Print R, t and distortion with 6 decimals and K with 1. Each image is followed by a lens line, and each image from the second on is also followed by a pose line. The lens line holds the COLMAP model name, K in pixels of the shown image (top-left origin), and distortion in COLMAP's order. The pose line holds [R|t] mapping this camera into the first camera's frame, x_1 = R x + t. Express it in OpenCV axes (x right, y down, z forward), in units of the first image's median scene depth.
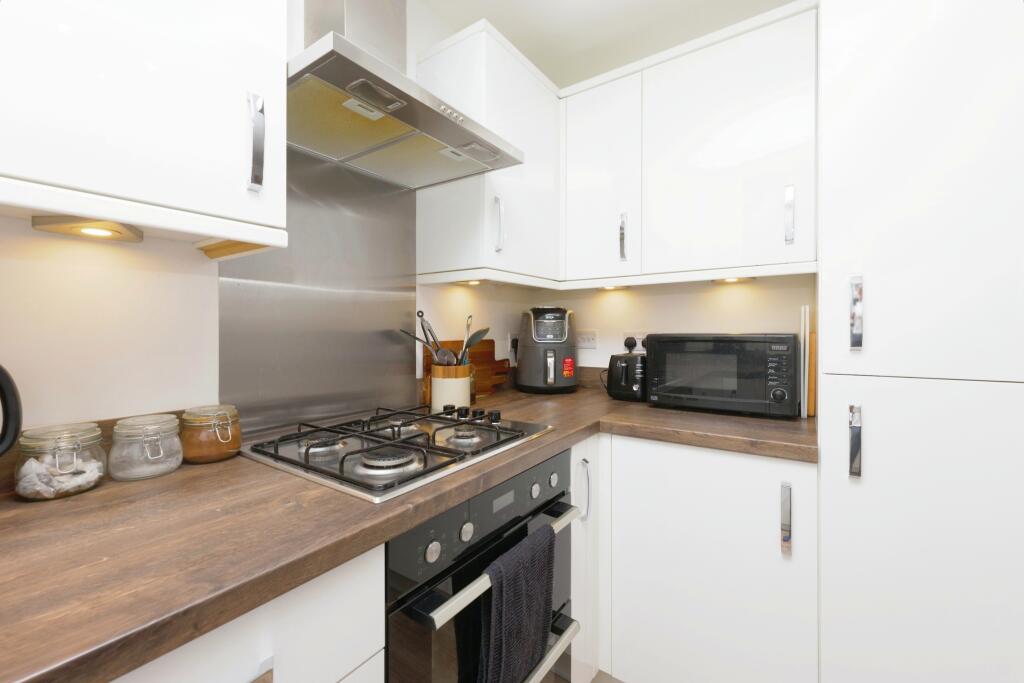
lens RADIAL K [[420.2, 0, 514.7], [0, 420.2, 335.5], [0, 0, 1]] dist [0.000240, 0.000065]
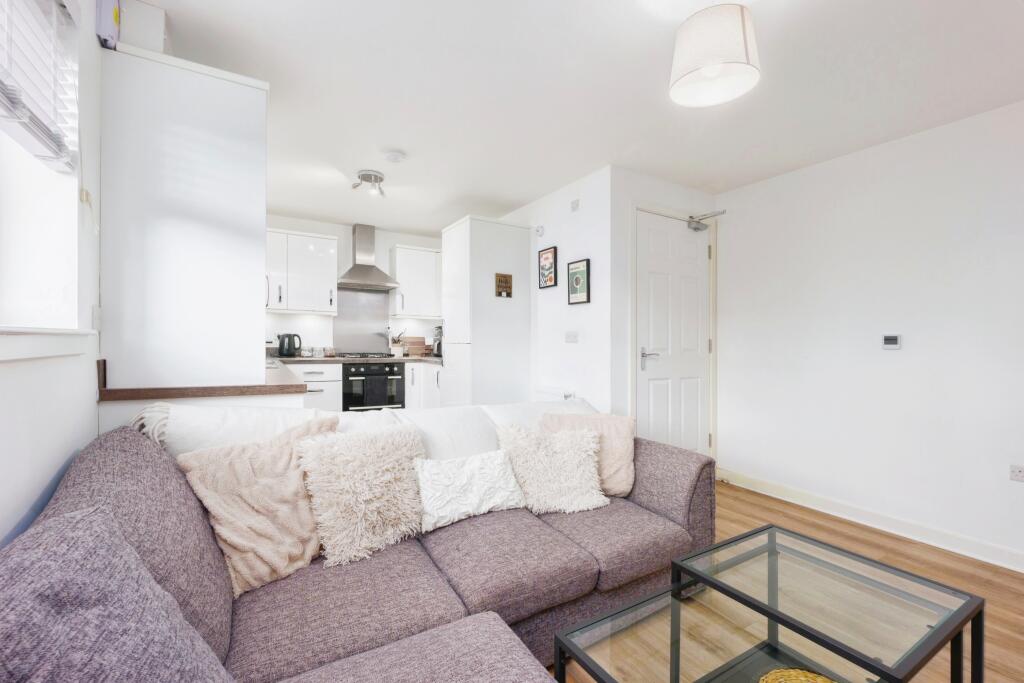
lens RADIAL K [[442.2, 0, 508.3], [0, 442.2, 342.9], [0, 0, 1]] dist [-0.000072, -0.000432]
pose [[0.912957, 0.015411, -0.407765, 3.136181], [-0.020192, 0.999769, -0.007423, 0.111380], [0.407556, 0.015010, 0.913057, -2.730156]]
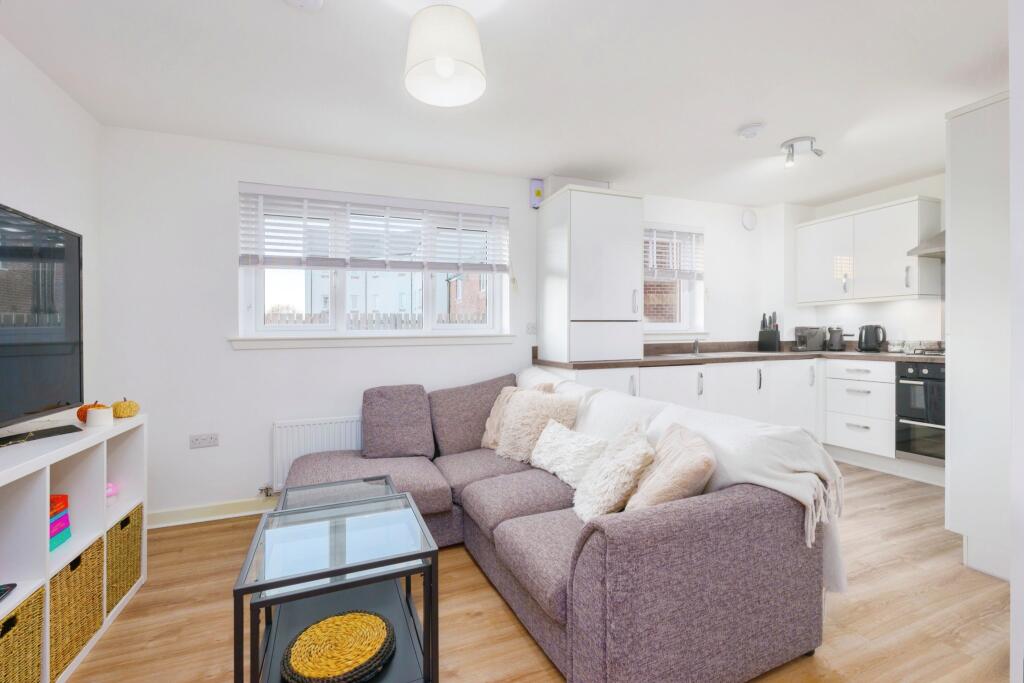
lens RADIAL K [[442.2, 0, 509.8], [0, 442.2, 335.8], [0, 0, 1]] dist [-0.000072, -0.000432]
pose [[-0.543531, 0.010406, -0.839325, 4.355718], [0.005215, 0.999946, 0.009020, 0.070601], [0.839373, 0.000526, -0.543555, 0.007702]]
